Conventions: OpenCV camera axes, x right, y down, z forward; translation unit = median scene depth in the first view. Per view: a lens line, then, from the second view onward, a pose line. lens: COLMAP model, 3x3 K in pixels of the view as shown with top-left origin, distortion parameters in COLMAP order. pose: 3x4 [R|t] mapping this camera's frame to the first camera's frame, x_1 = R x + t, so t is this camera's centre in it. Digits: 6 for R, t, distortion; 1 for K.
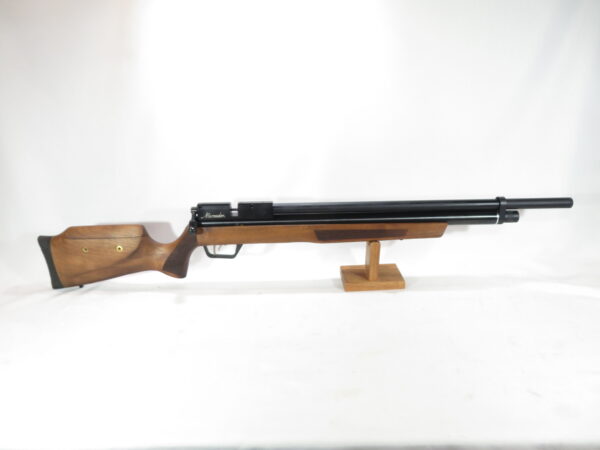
lens RADIAL K [[437.5, 0, 311.1], [0, 437.5, 223.8], [0, 0, 1]] dist [0.000539, -0.000014]
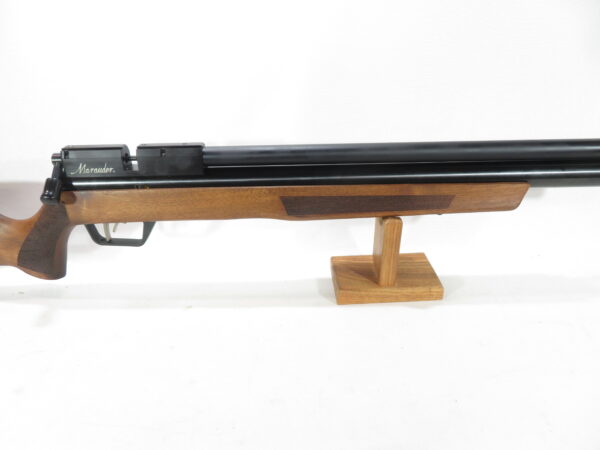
lens RADIAL K [[437.5, 0, 311.1], [0, 437.5, 223.8], [0, 0, 1]] dist [0.000539, -0.000014]
pose [[0.999848, 0.002699, -0.017204, 0.053490], [-0.001189, 0.996191, 0.087193, 0.000794], [0.017374, -0.087159, 0.996043, 0.446857]]
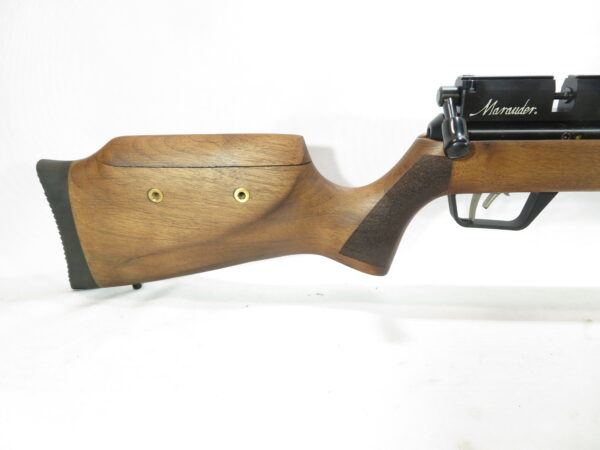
lens RADIAL K [[437.5, 0, 311.1], [0, 437.5, 223.8], [0, 0, 1]] dist [0.000539, -0.000014]
pose [[0.999071, 0.028317, -0.032493, -0.359385], [-0.027871, 0.999512, 0.014108, 0.074731], [0.032876, -0.013189, 0.999372, 0.606883]]
